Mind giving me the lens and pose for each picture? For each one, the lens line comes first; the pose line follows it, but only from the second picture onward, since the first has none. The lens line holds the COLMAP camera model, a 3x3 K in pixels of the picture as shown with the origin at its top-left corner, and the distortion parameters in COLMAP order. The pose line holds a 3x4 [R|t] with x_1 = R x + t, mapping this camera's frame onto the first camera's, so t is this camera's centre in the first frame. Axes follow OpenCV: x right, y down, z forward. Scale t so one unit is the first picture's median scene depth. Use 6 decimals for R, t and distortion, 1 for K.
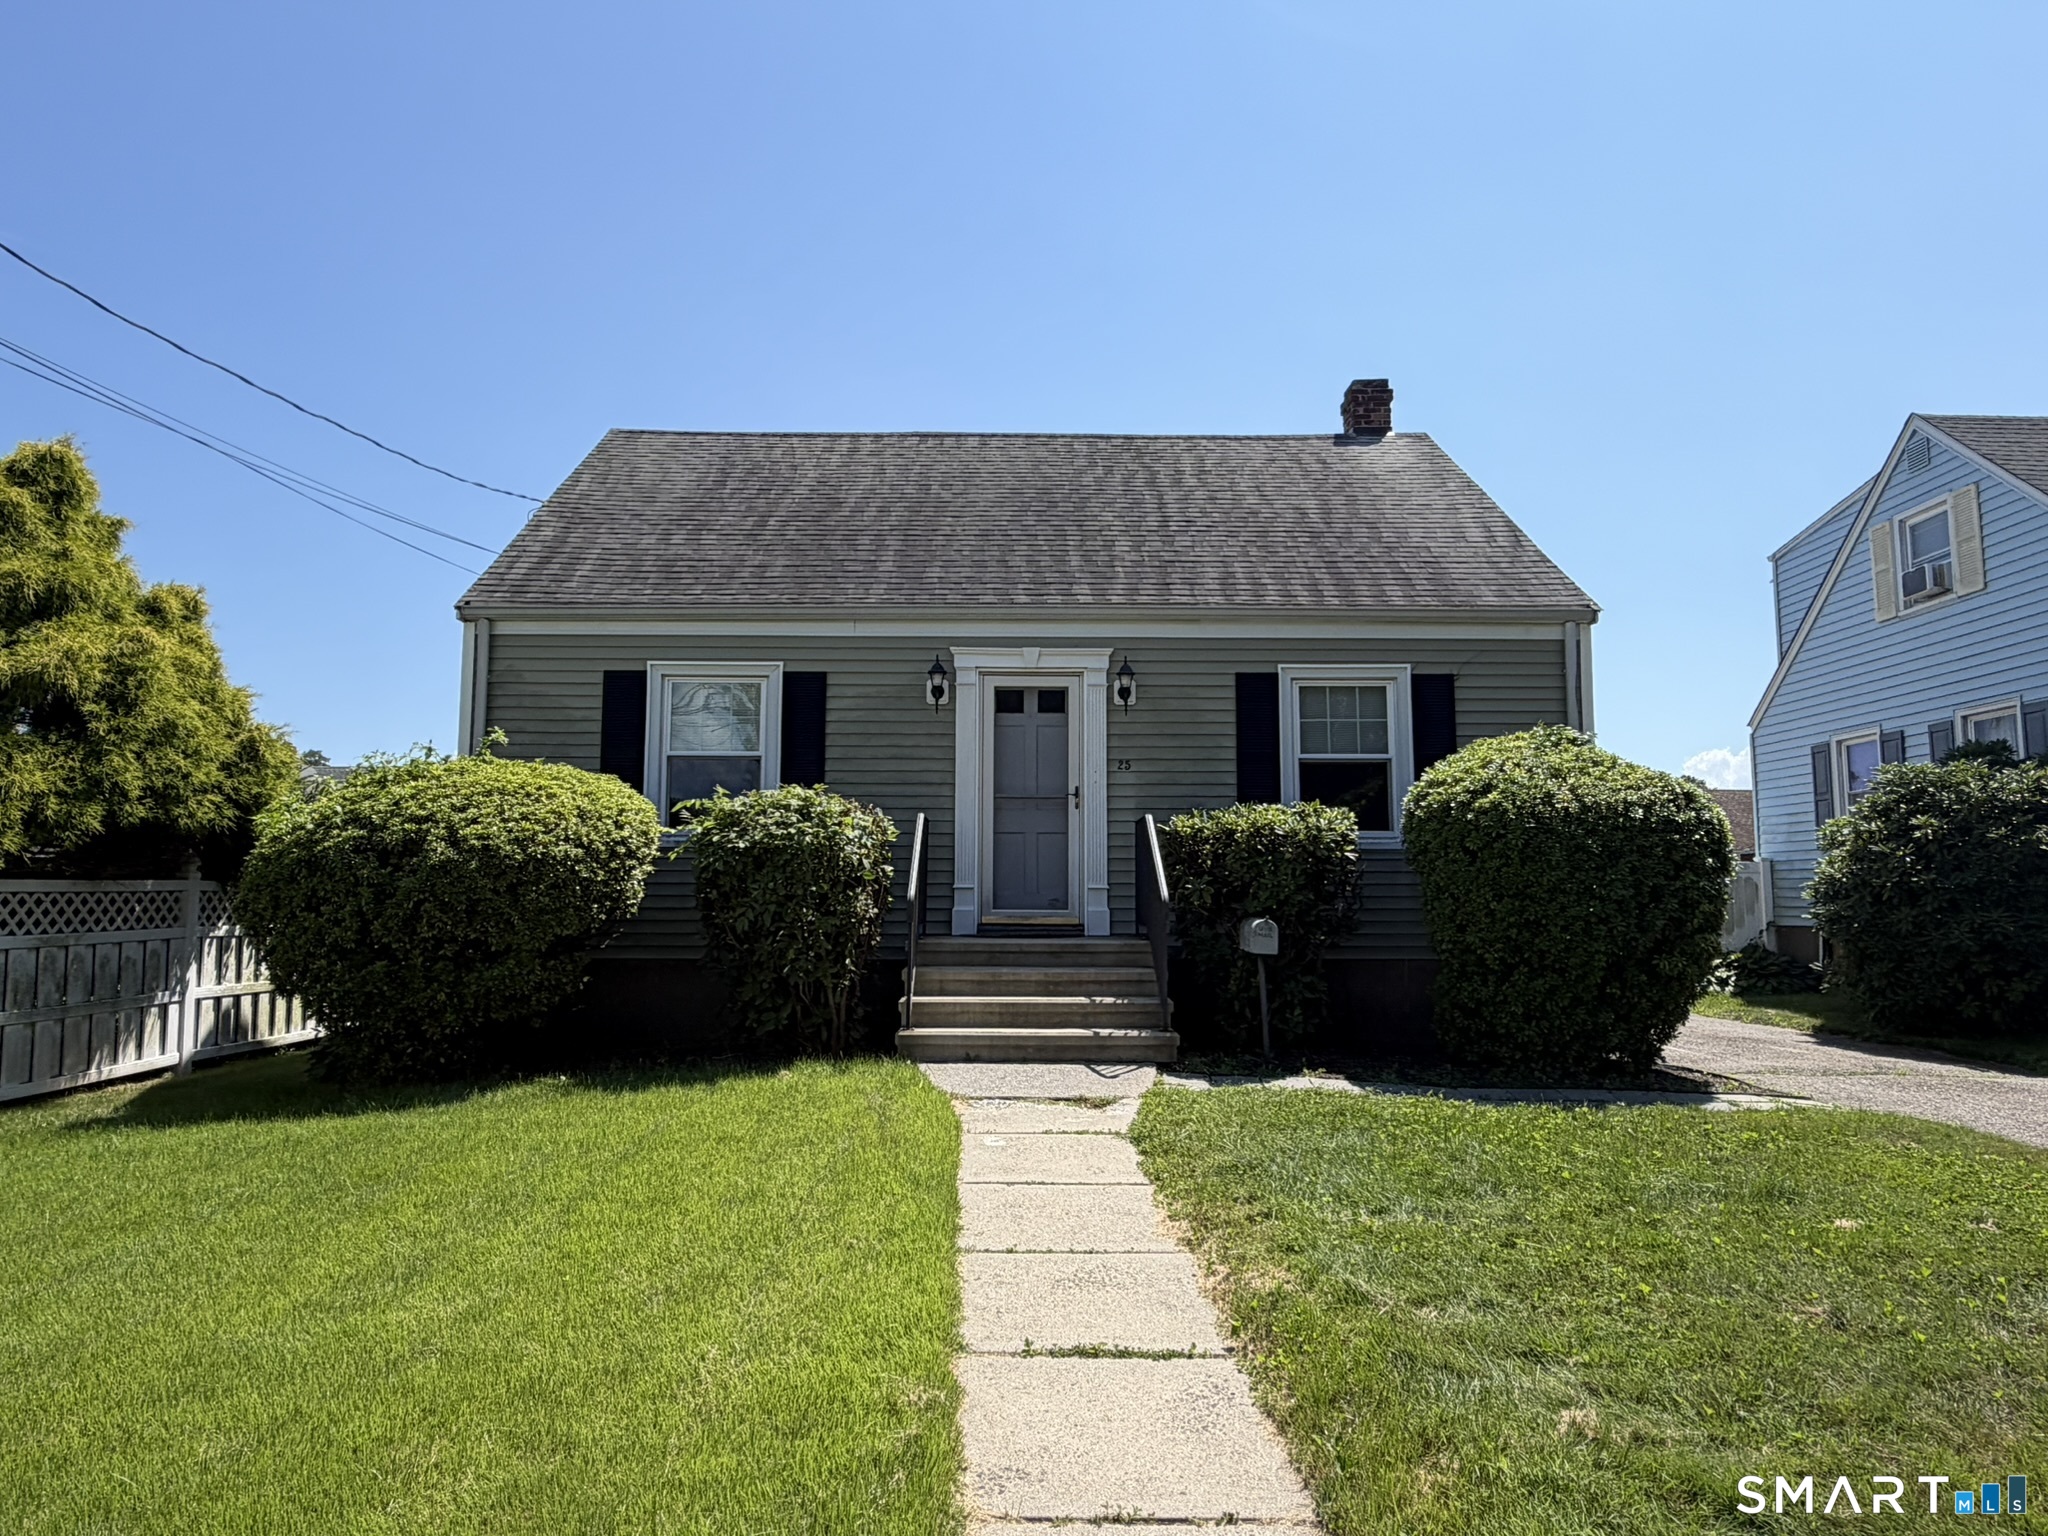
lens RADIAL K [[1291.1, 0, 1014.2], [0, 1291.1, 760.4], [0, 0, 1]] dist [0.004984, 0.028517]
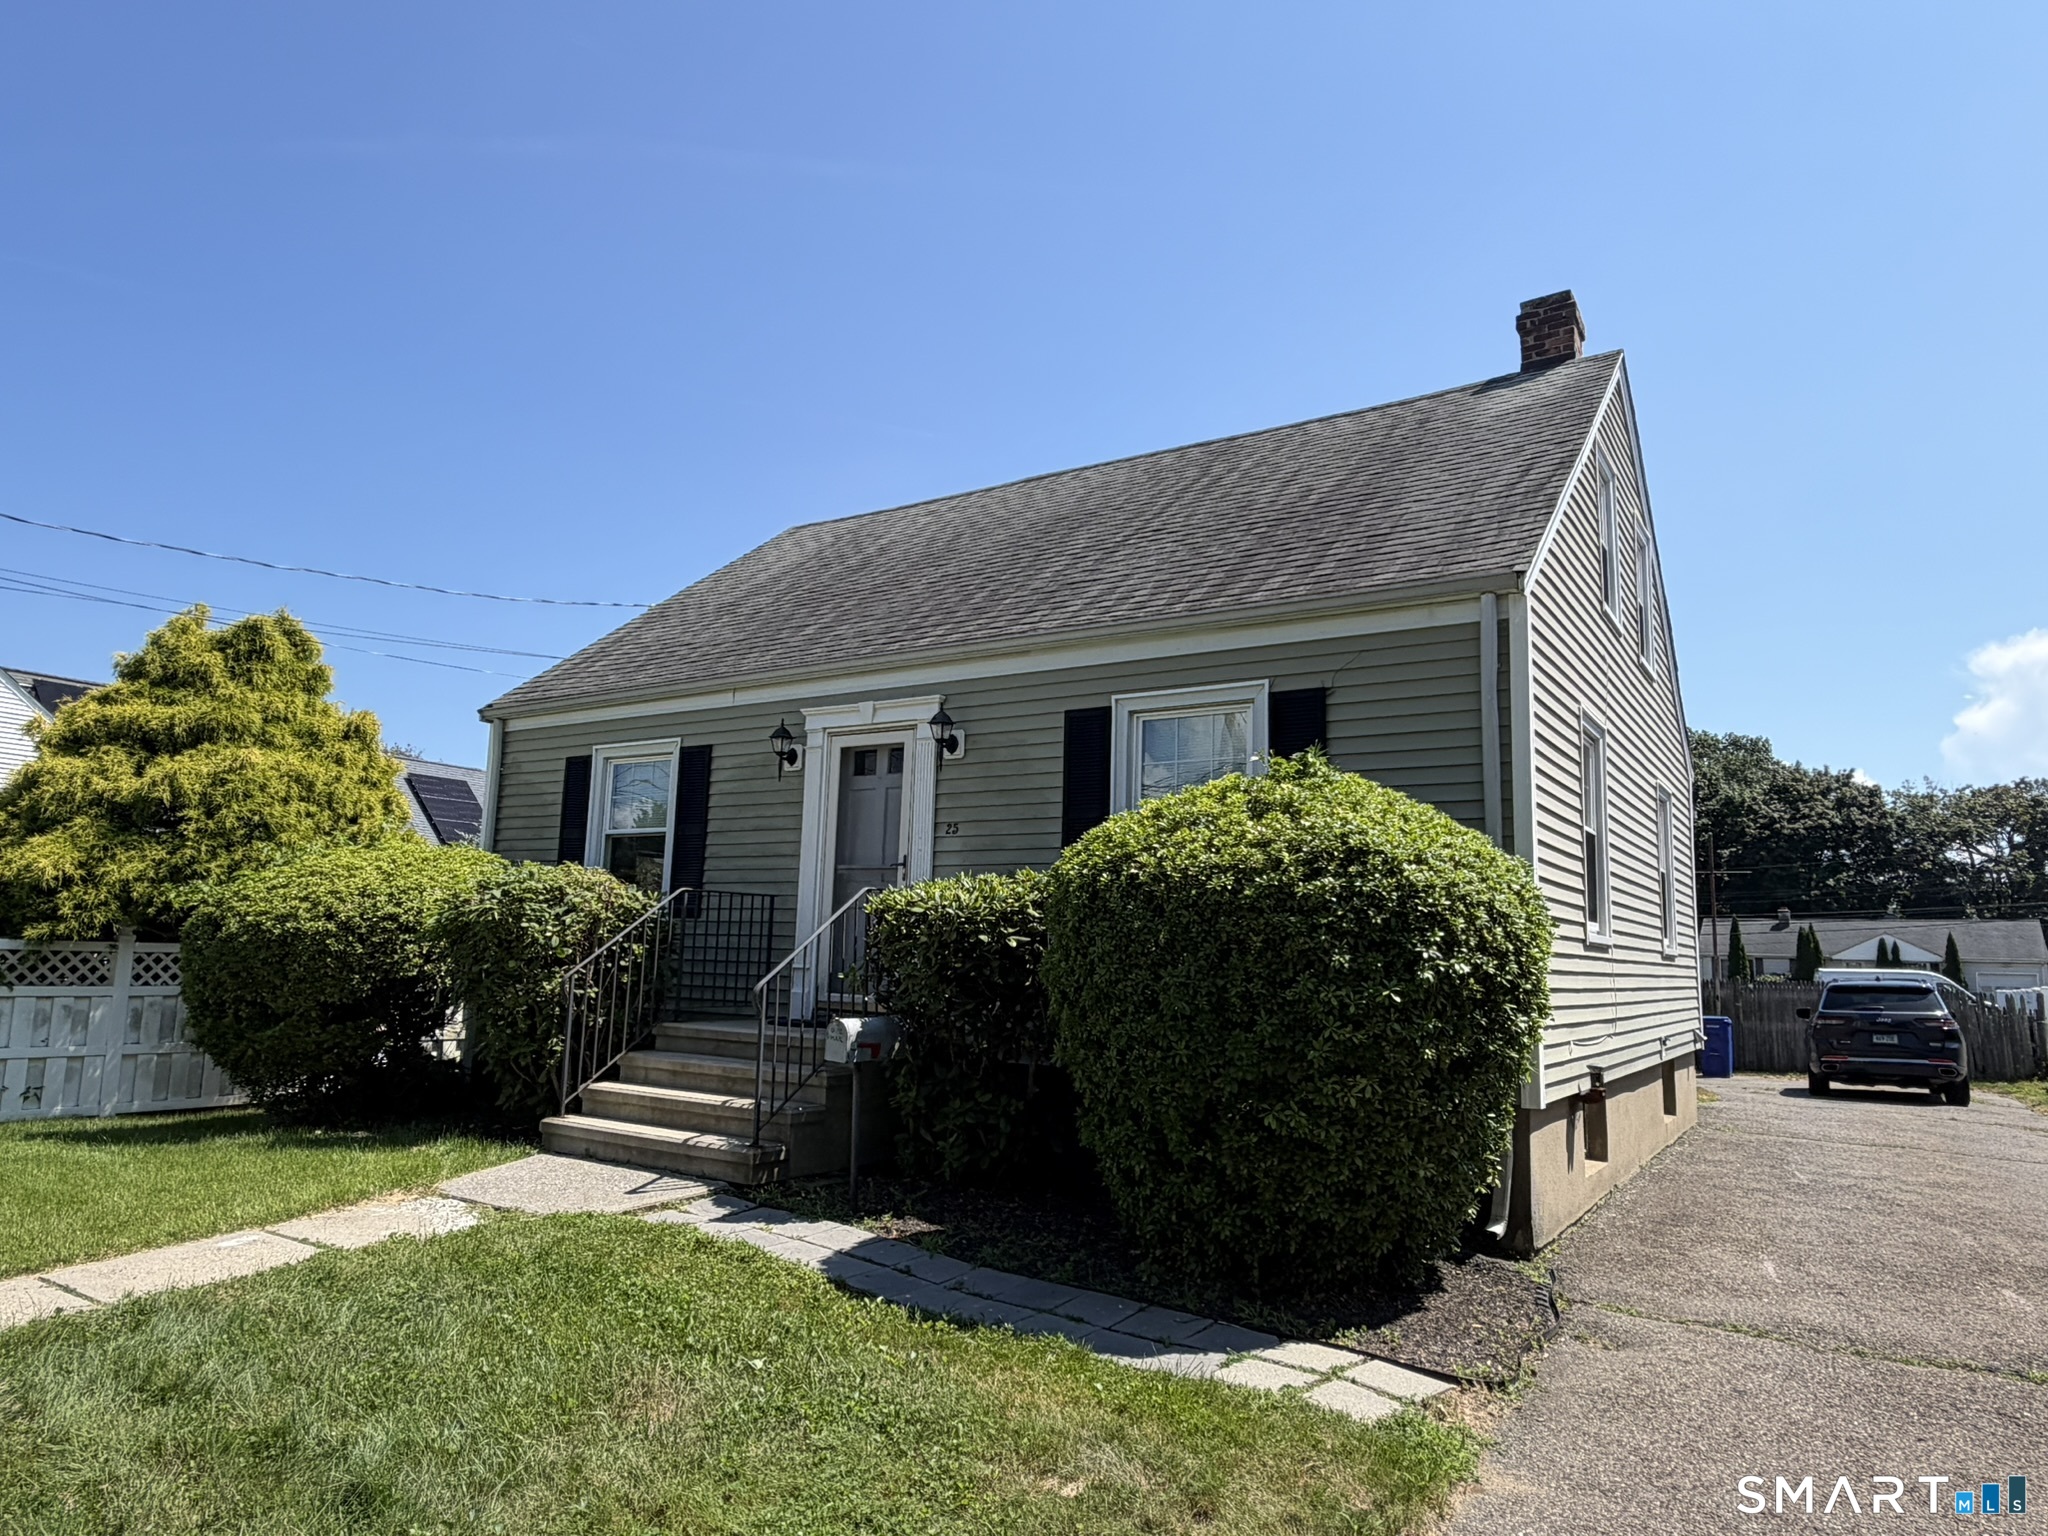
lens RADIAL K [[1291.1, 0, 1014.2], [0, 1291.1, 760.4], [0, 0, 1]] dist [0.004984, 0.028517]
pose [[0.831257, -0.062252, -0.552391, 0.593906], [0.033721, 0.997527, -0.061672, 0.012612], [0.554864, 0.032638, 0.831300, 0.307059]]
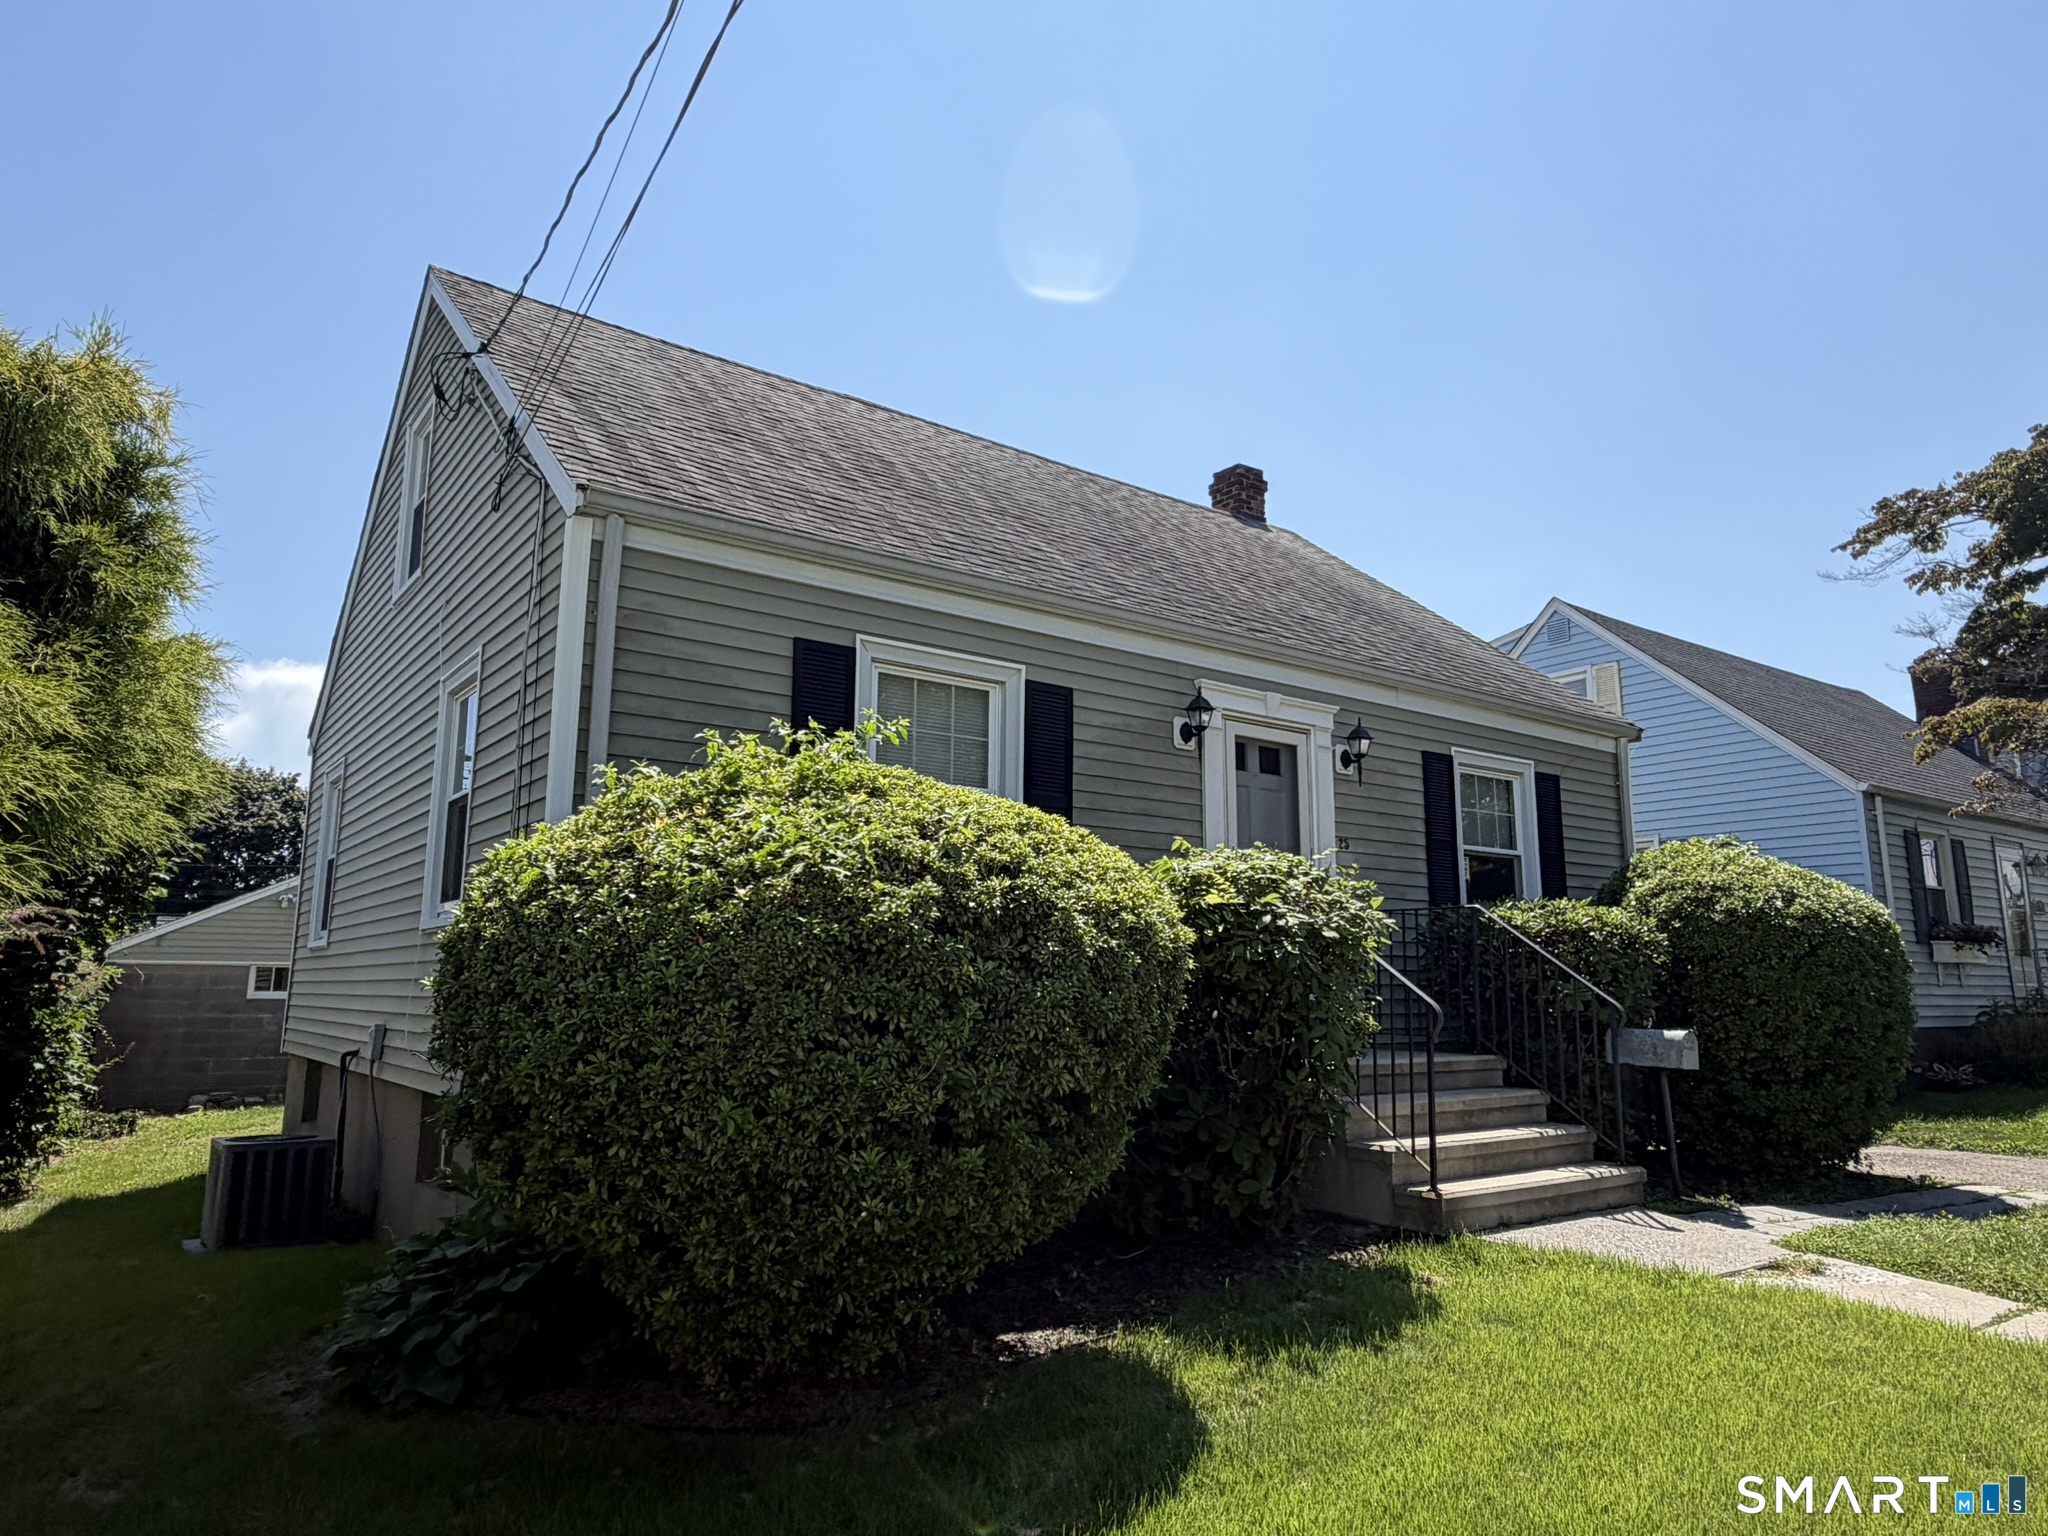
lens RADIAL K [[1291.1, 0, 1014.2], [0, 1291.1, 760.4], [0, 0, 1]] dist [0.004984, 0.028517]
pose [[0.807699, 0.104218, 0.580311, -0.590338], [-0.068536, 0.994177, -0.083154, 0.034561], [-0.585598, 0.027391, 0.810139, 0.432995]]
